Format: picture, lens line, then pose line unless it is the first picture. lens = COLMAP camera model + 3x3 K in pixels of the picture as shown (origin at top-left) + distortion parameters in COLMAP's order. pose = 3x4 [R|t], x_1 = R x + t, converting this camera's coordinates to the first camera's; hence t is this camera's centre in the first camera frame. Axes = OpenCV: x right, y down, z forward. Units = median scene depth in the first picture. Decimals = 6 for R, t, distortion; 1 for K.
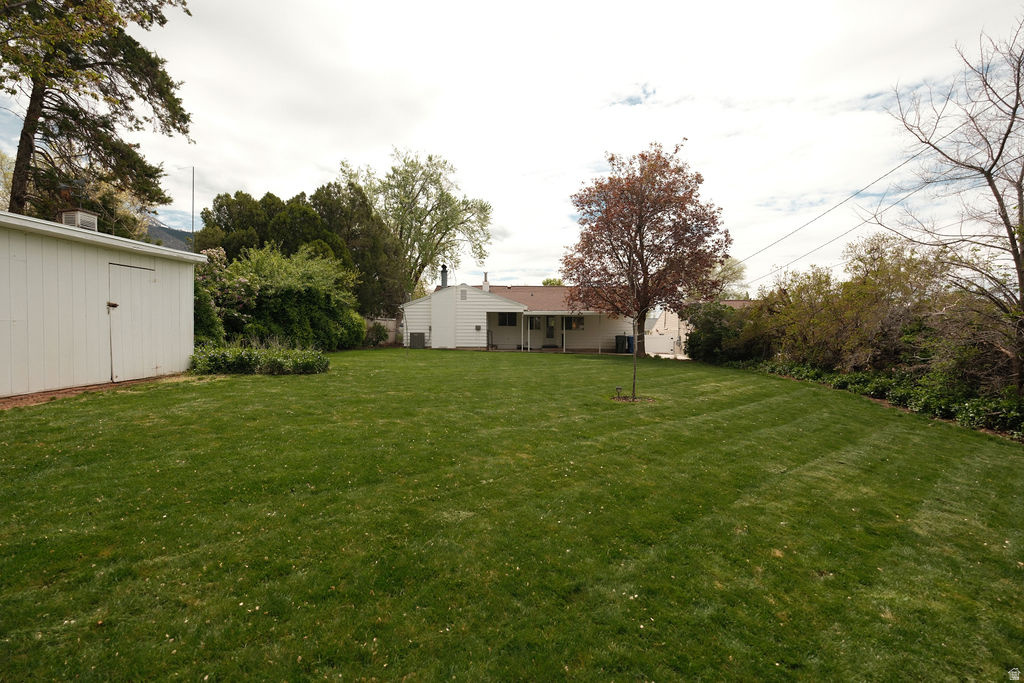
lens RADIAL K [[446.1, 0, 514.1], [0, 446.1, 338.8], [0, 0, 1]] dist [-0.002138, -0.000336]
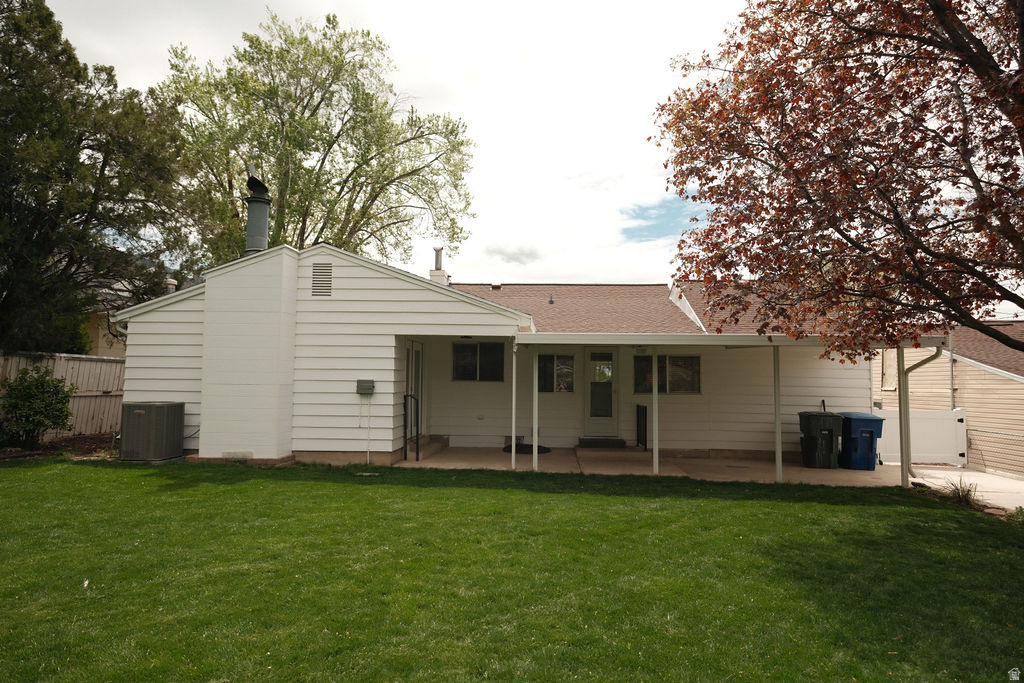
lens RADIAL K [[621.0, 0, 512.0], [0, 621.0, 341.5], [0, 0, 1]] dist [-0.001790, -0.000325]
pose [[0.999347, -0.002134, -0.036077, 0.030547], [-0.000930, 0.996407, -0.084687, -0.018508], [0.036128, 0.084666, 0.995754, 0.536398]]
